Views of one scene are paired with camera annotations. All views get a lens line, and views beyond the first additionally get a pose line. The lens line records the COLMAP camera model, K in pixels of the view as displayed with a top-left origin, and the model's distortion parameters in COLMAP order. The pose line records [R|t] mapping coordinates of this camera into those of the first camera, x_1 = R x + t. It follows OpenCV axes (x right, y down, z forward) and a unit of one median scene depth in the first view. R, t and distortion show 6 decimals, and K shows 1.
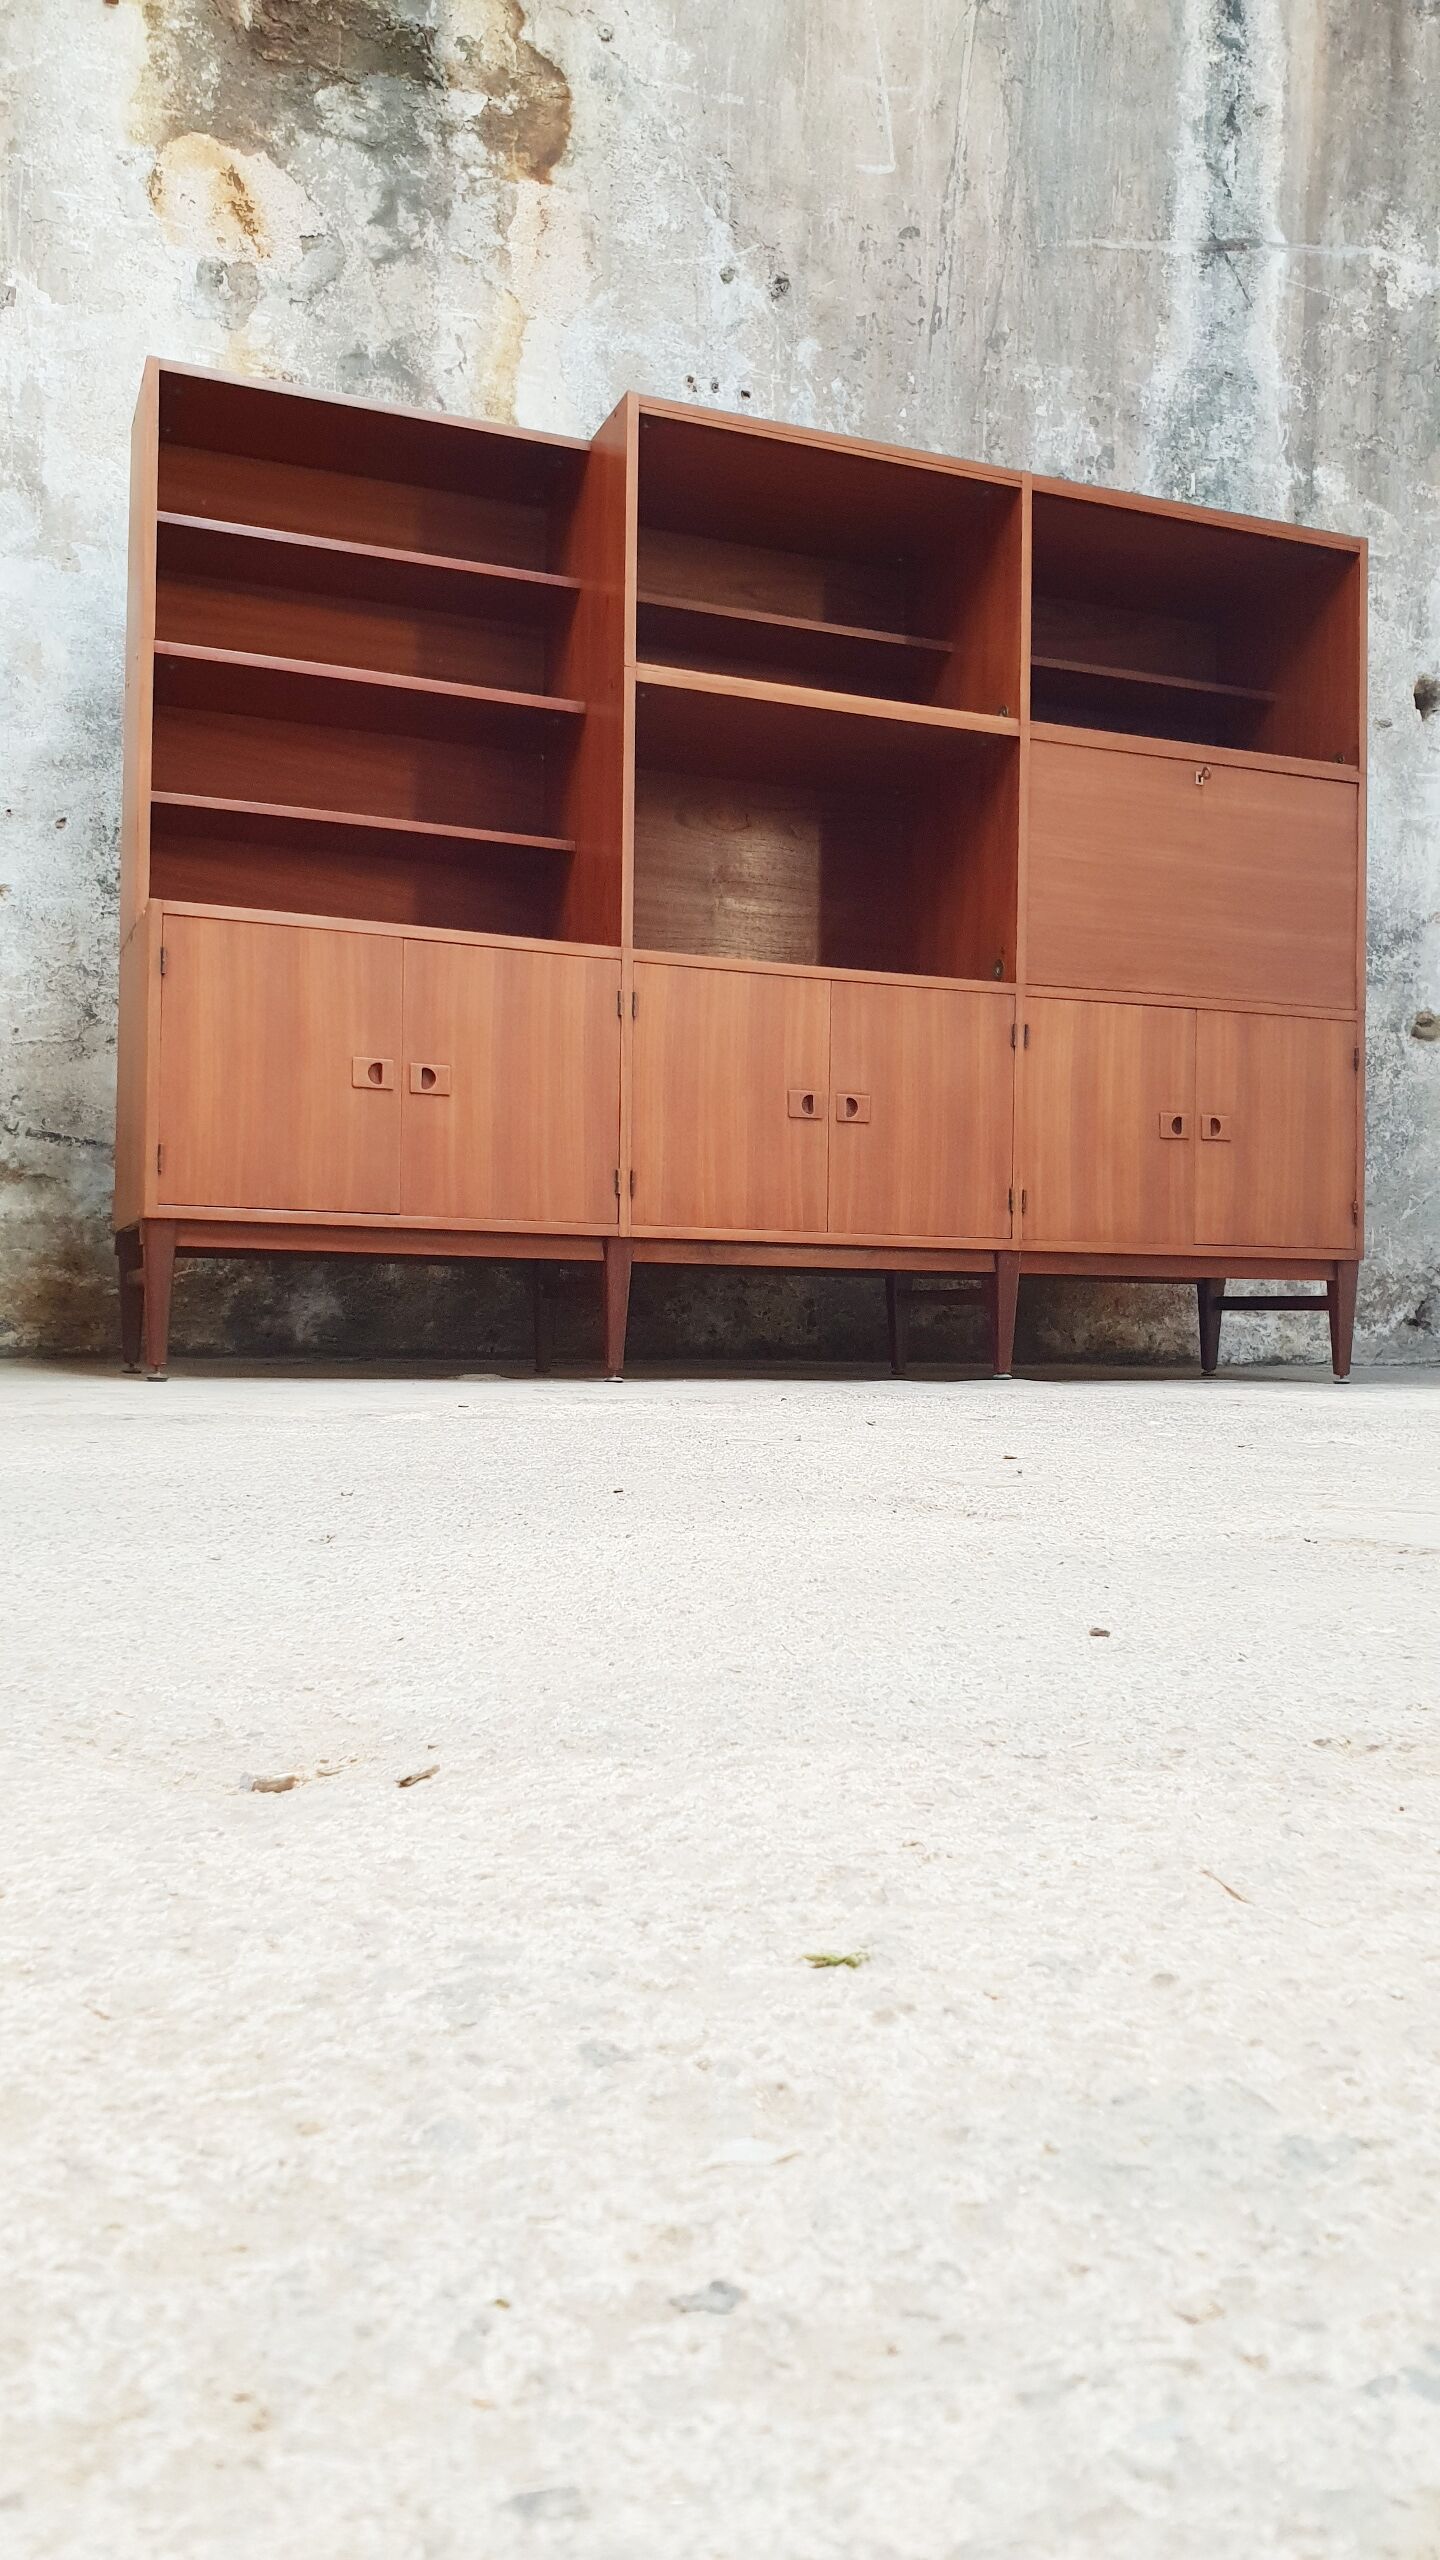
lens RADIAL K [[2035.4, 0, 739.9], [0, 2035.4, 1287.7], [0, 0, 1]] dist [0.001482, 0.058021]
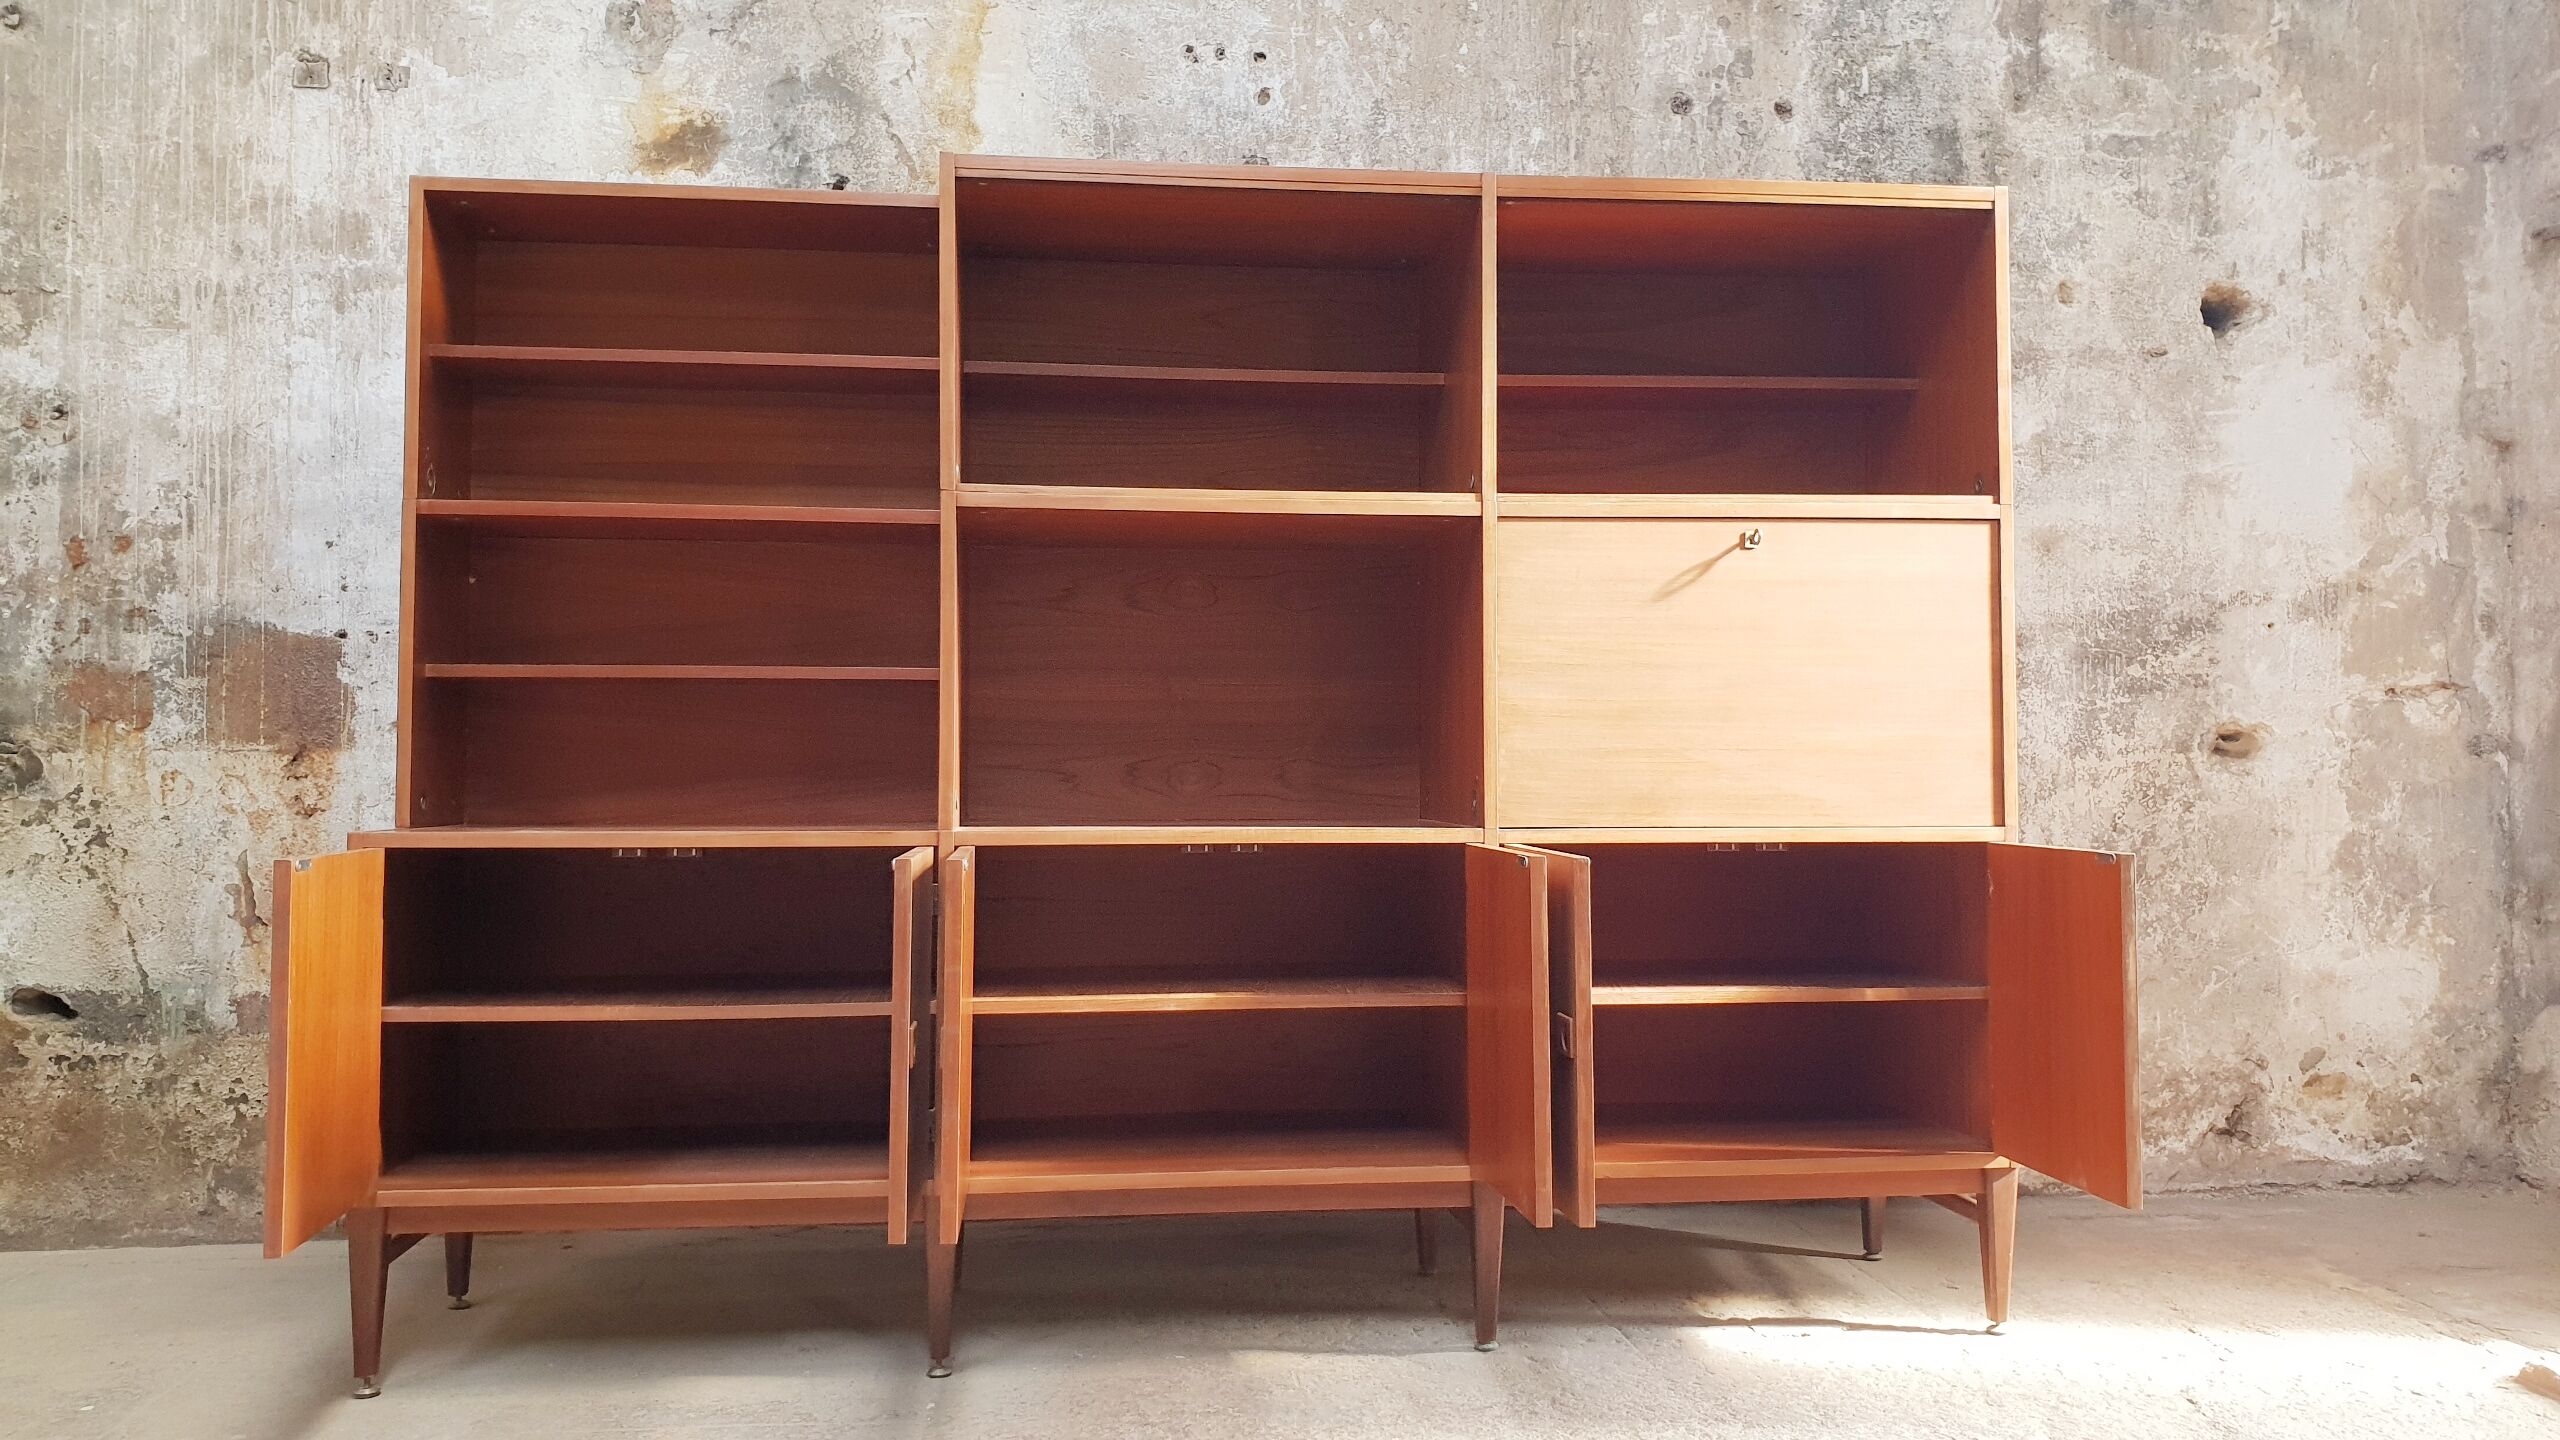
lens RADIAL K [[2009.6, 0, 1282.0], [0, 2009.6, 695.0], [0, 0, 1]] dist [-0.000296, 0.019070]
pose [[0.963397, -0.024151, -0.266987, 0.233121], [0.021118, 0.999676, -0.014226, -0.169305], [0.267244, 0.008067, 0.963595, 0.218466]]
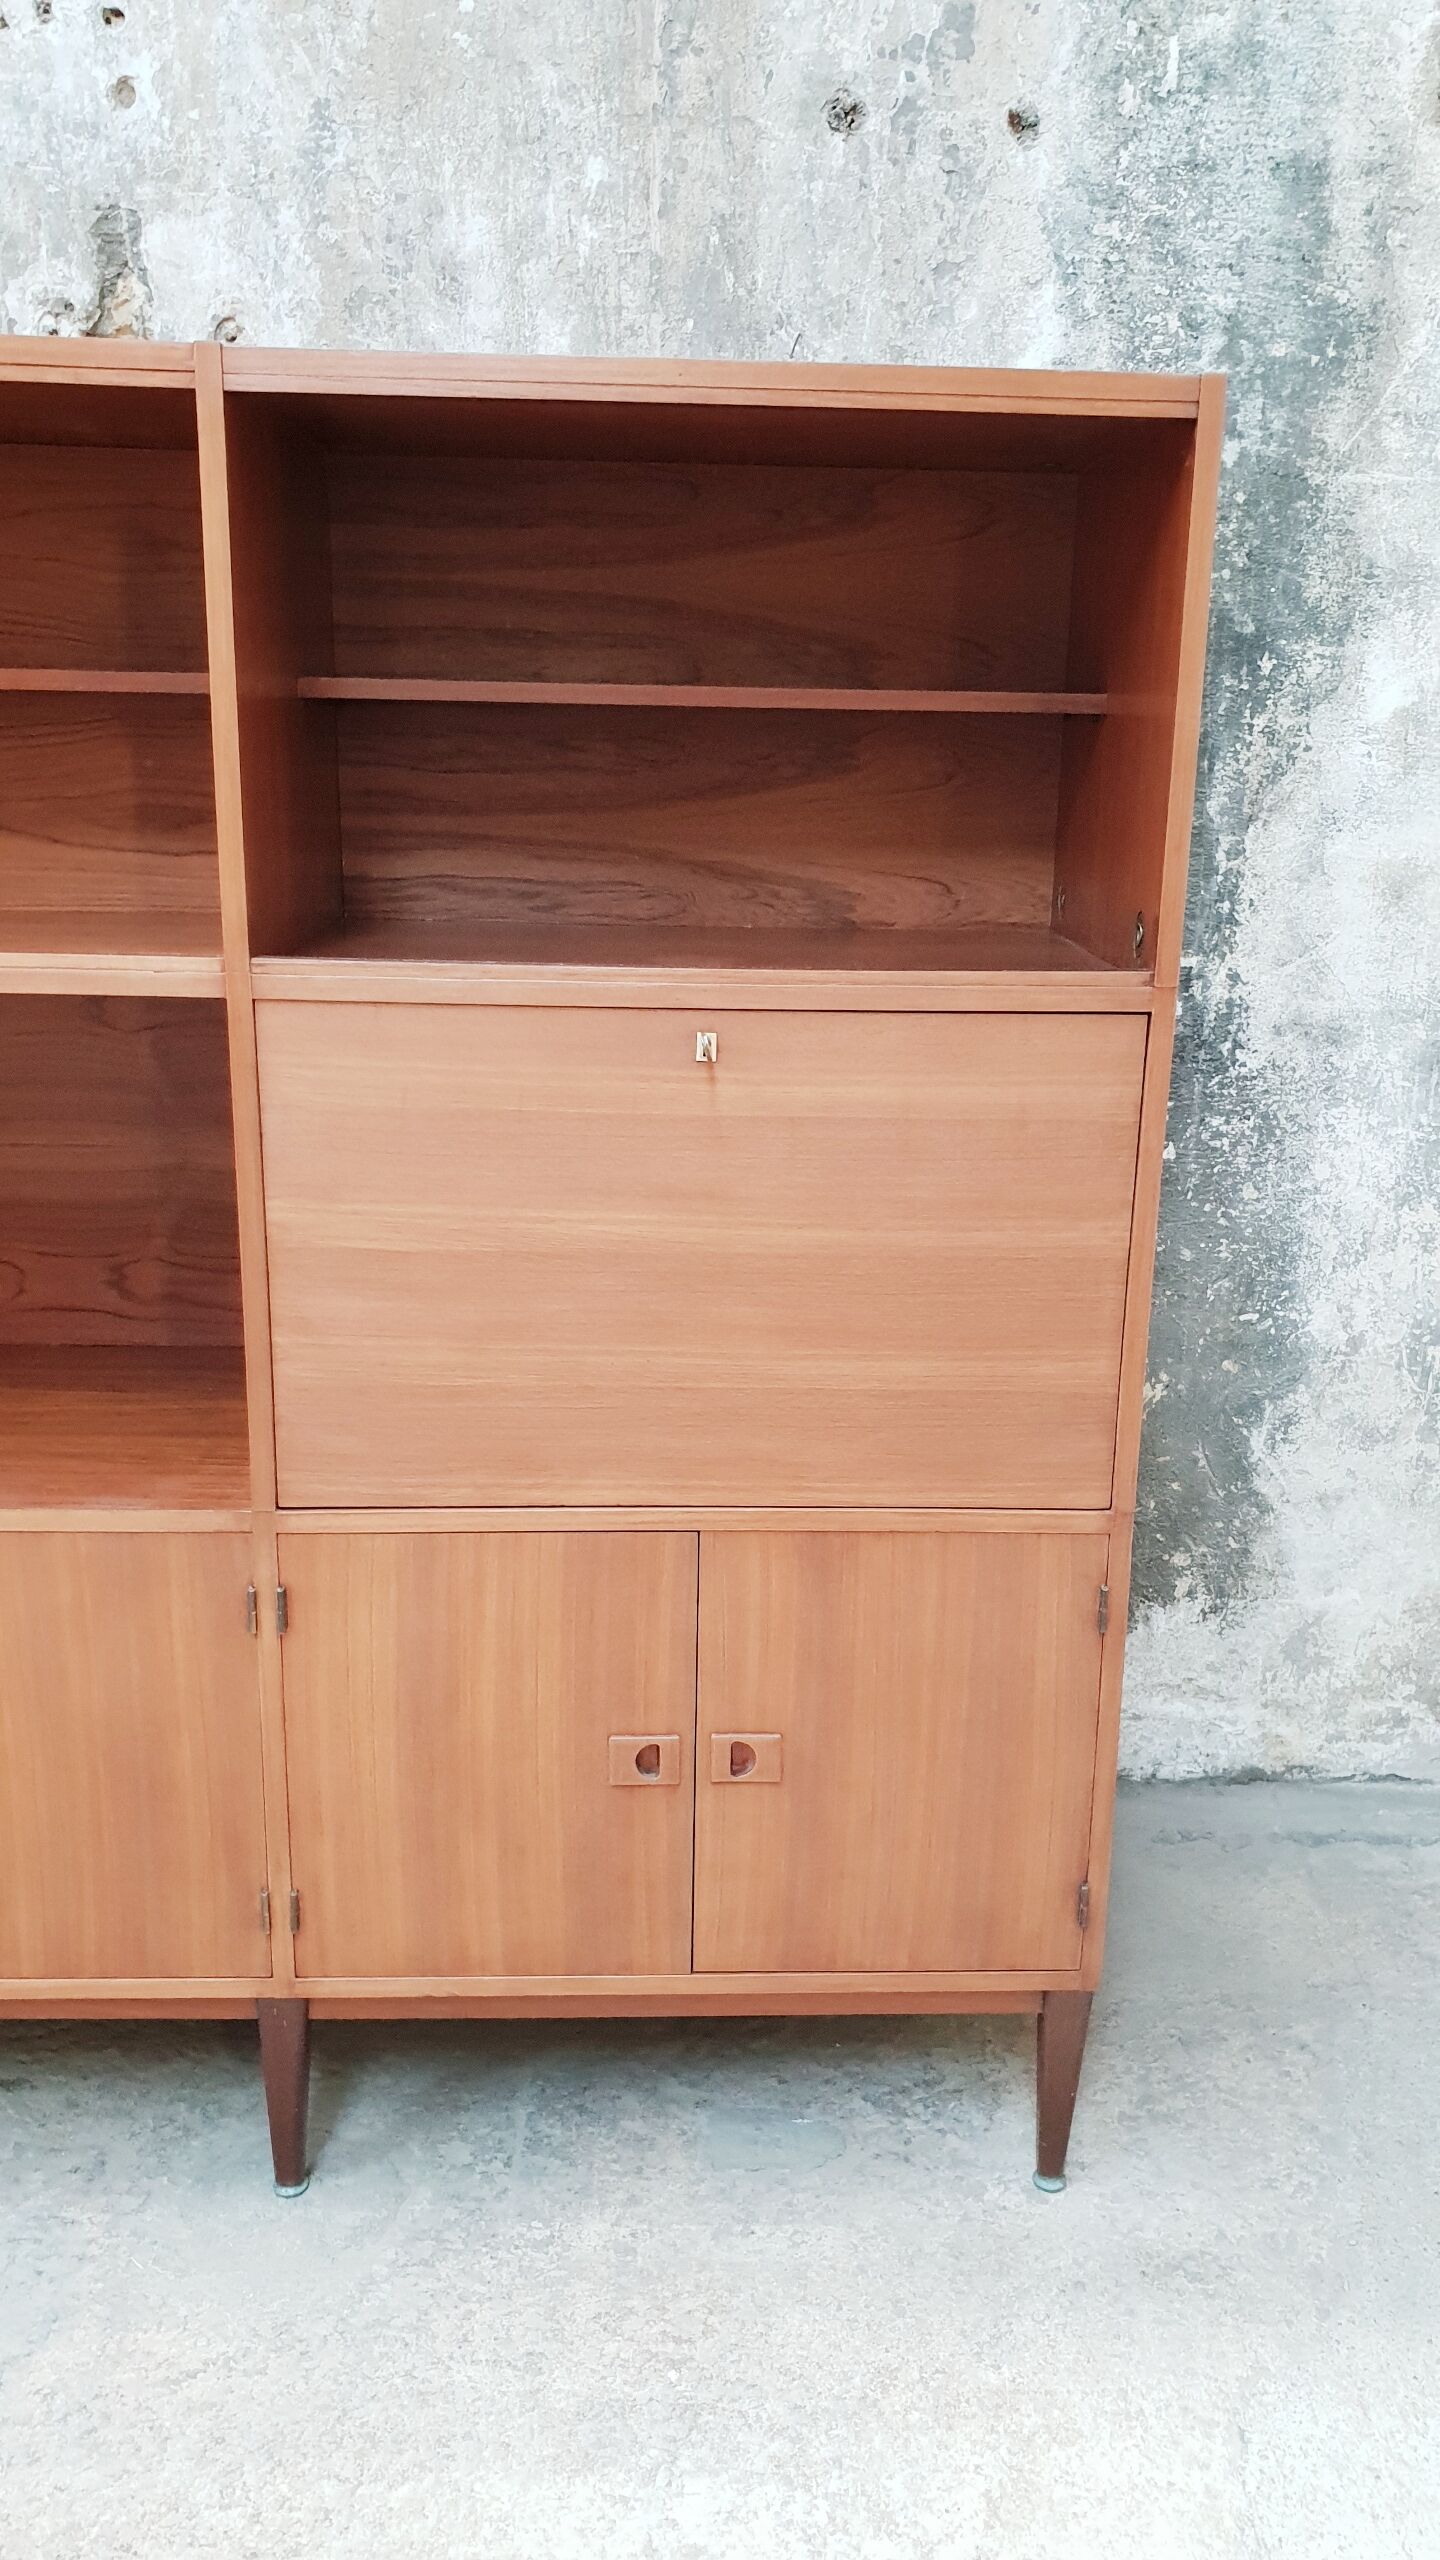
lens RADIAL K [[2011.1, 0, 754.5], [0, 2011.1, 1282.1], [0, 0, 1]] dist [0.028402, -0.007669]
pose [[0.941240, 0.099005, -0.322902, 0.346698], [-0.003384, 0.958786, 0.284108, -0.295204], [0.337722, -0.266321, 0.902783, 0.549704]]
